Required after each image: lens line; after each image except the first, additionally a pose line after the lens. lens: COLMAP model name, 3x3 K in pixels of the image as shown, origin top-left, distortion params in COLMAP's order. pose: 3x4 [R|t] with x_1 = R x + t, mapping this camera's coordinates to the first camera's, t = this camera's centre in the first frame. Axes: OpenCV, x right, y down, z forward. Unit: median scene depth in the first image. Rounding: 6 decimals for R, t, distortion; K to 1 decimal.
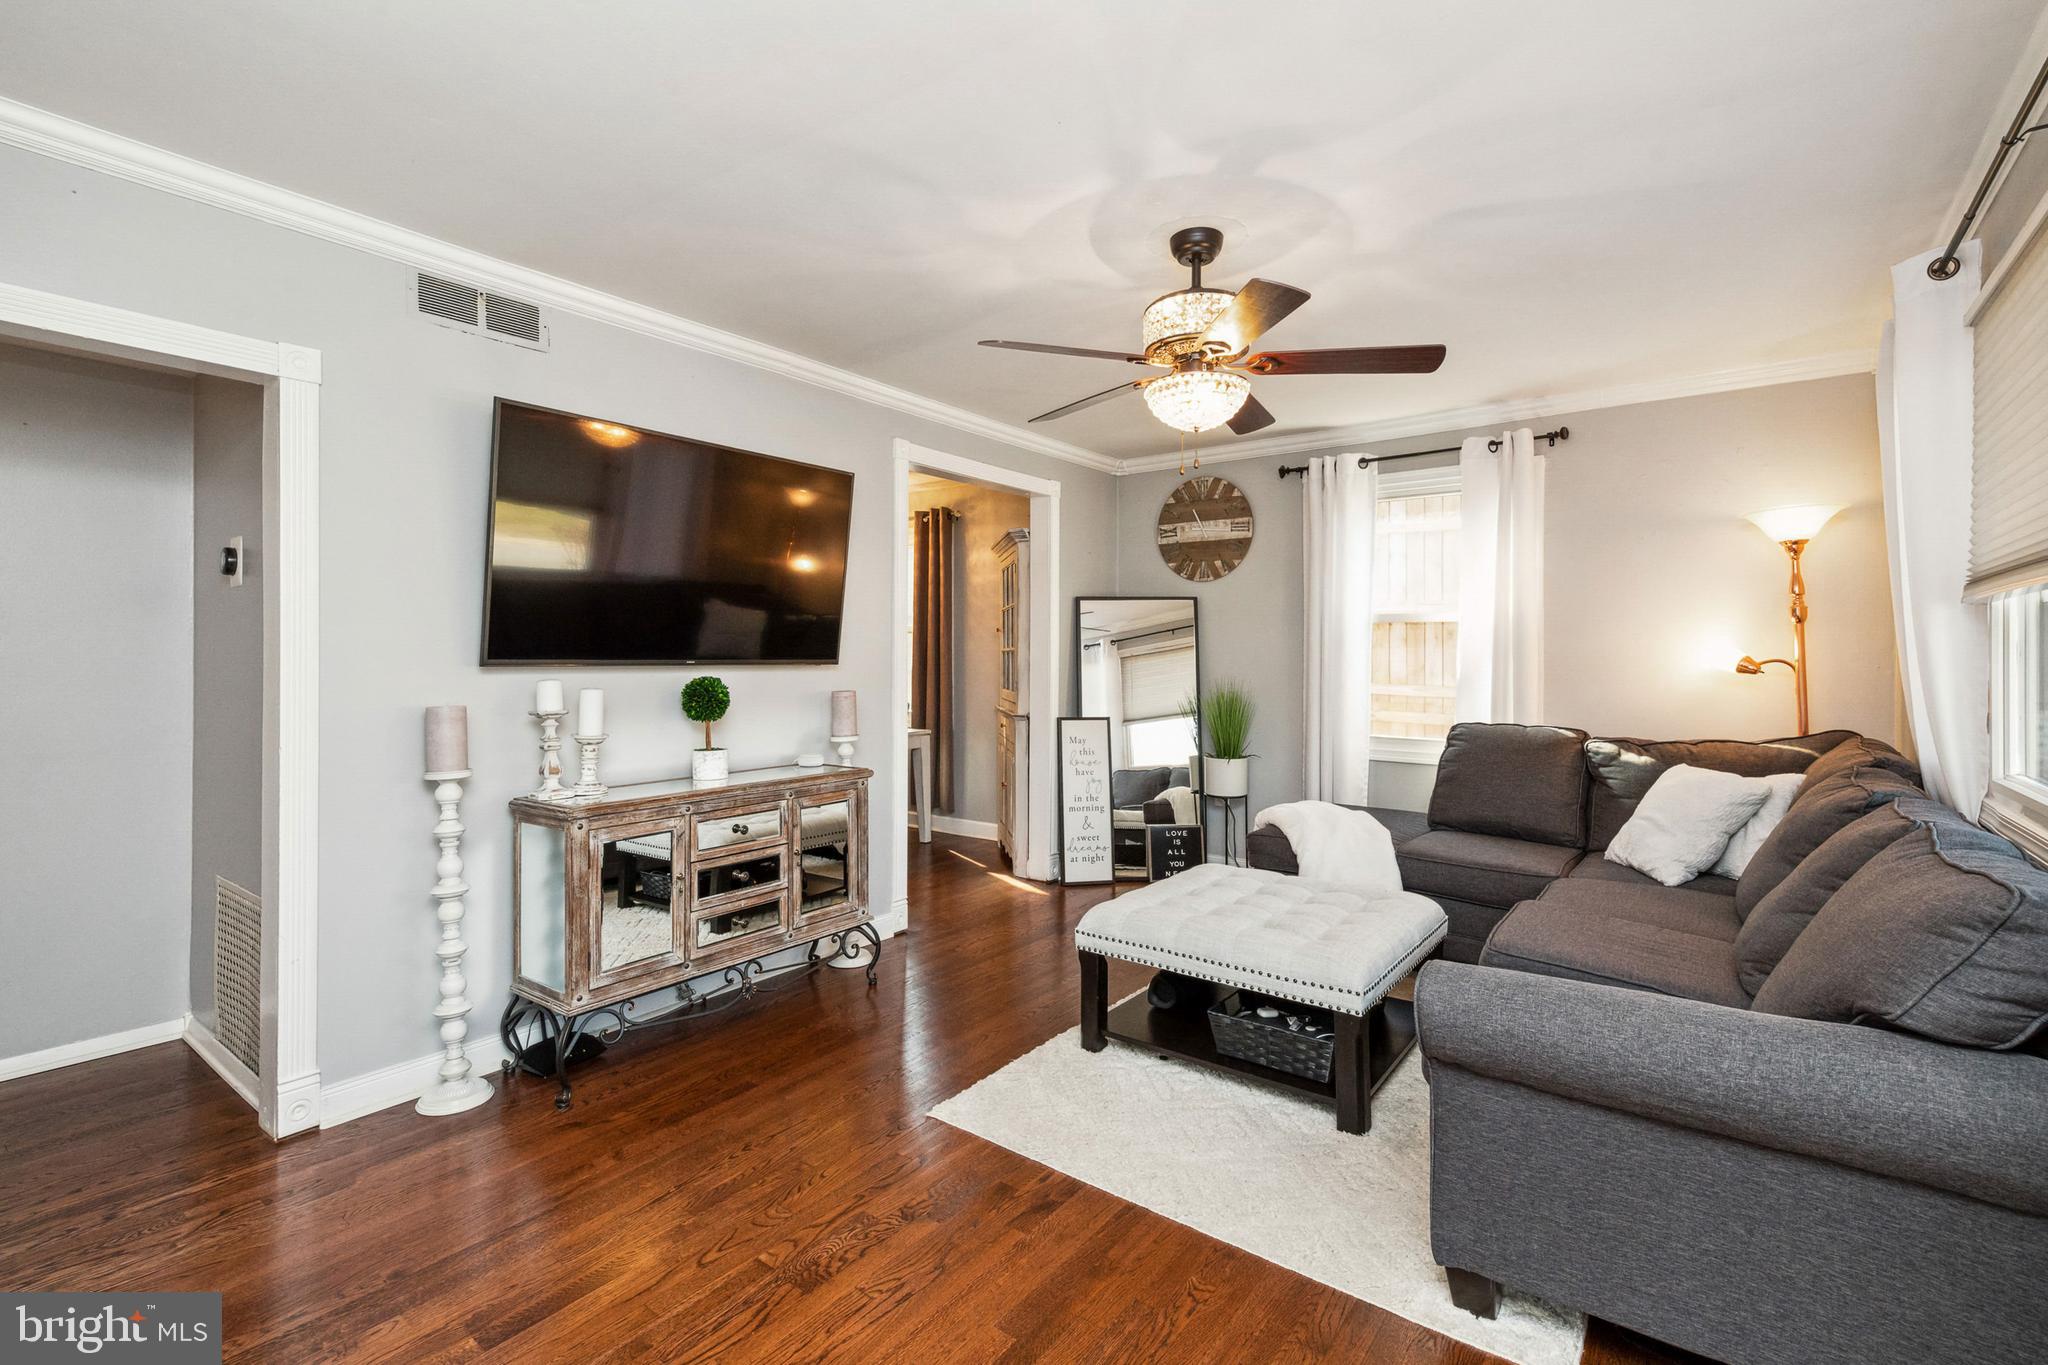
lens RADIAL K [[919.9, 0, 1021.1], [0, 919.9, 659.3], [0, 0, 1]] dist [0.004669, -0.000406]
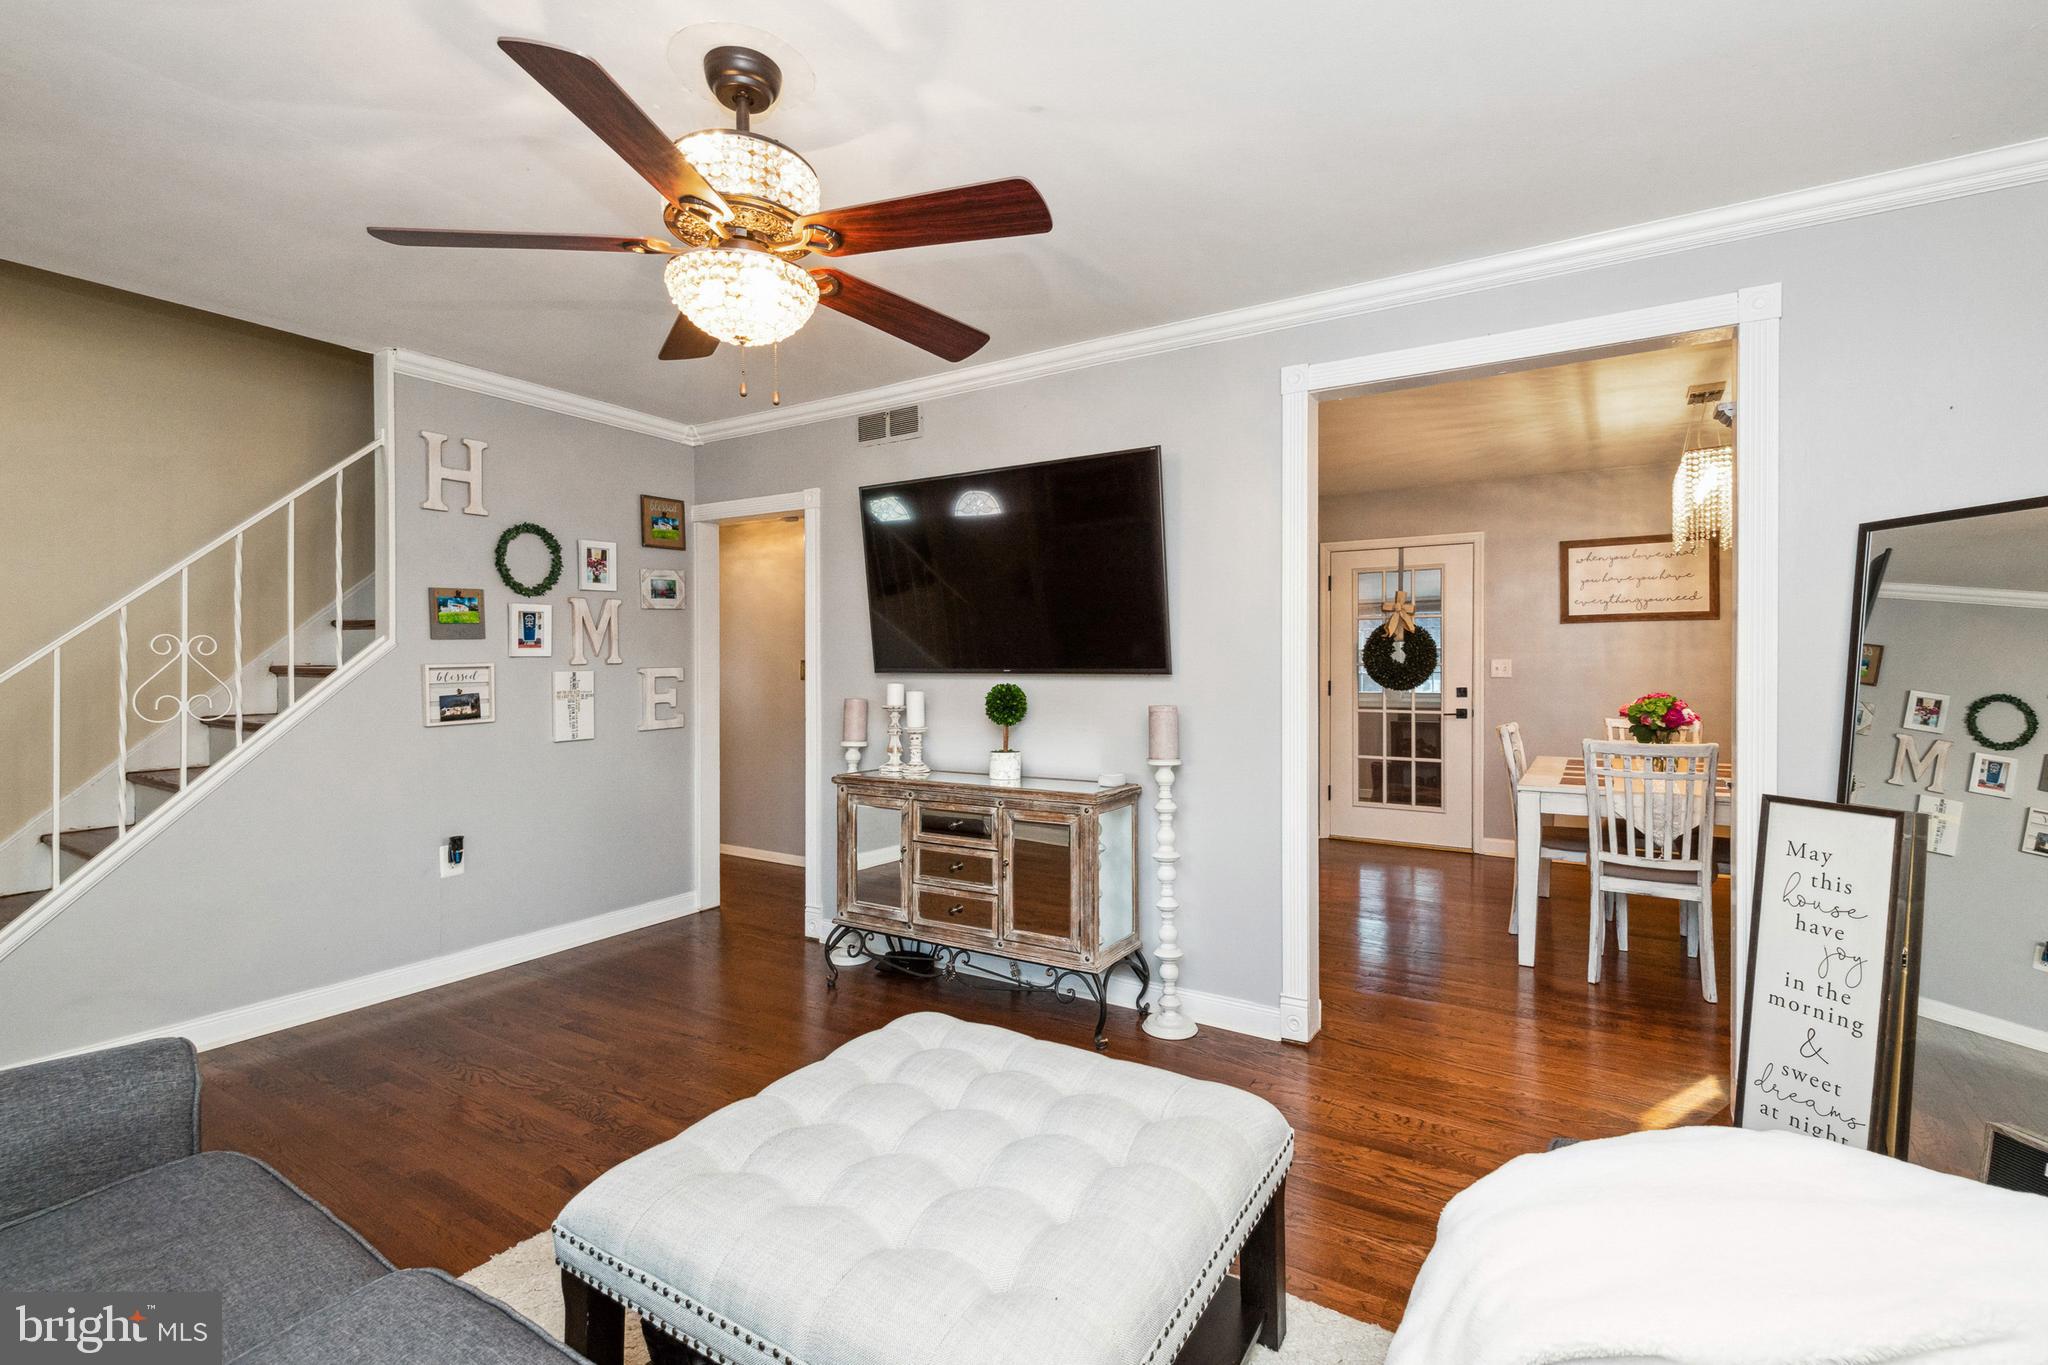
lens RADIAL K [[919.9, 0, 1021.1], [0, 919.9, 659.3], [0, 0, 1]] dist [0.004669, -0.000406]
pose [[0.095129, -0.001862, -0.995463, 0.744565], [0.002598, 0.999995, -0.001622, -0.008550], [0.995462, -0.002432, 0.095133, 0.921553]]
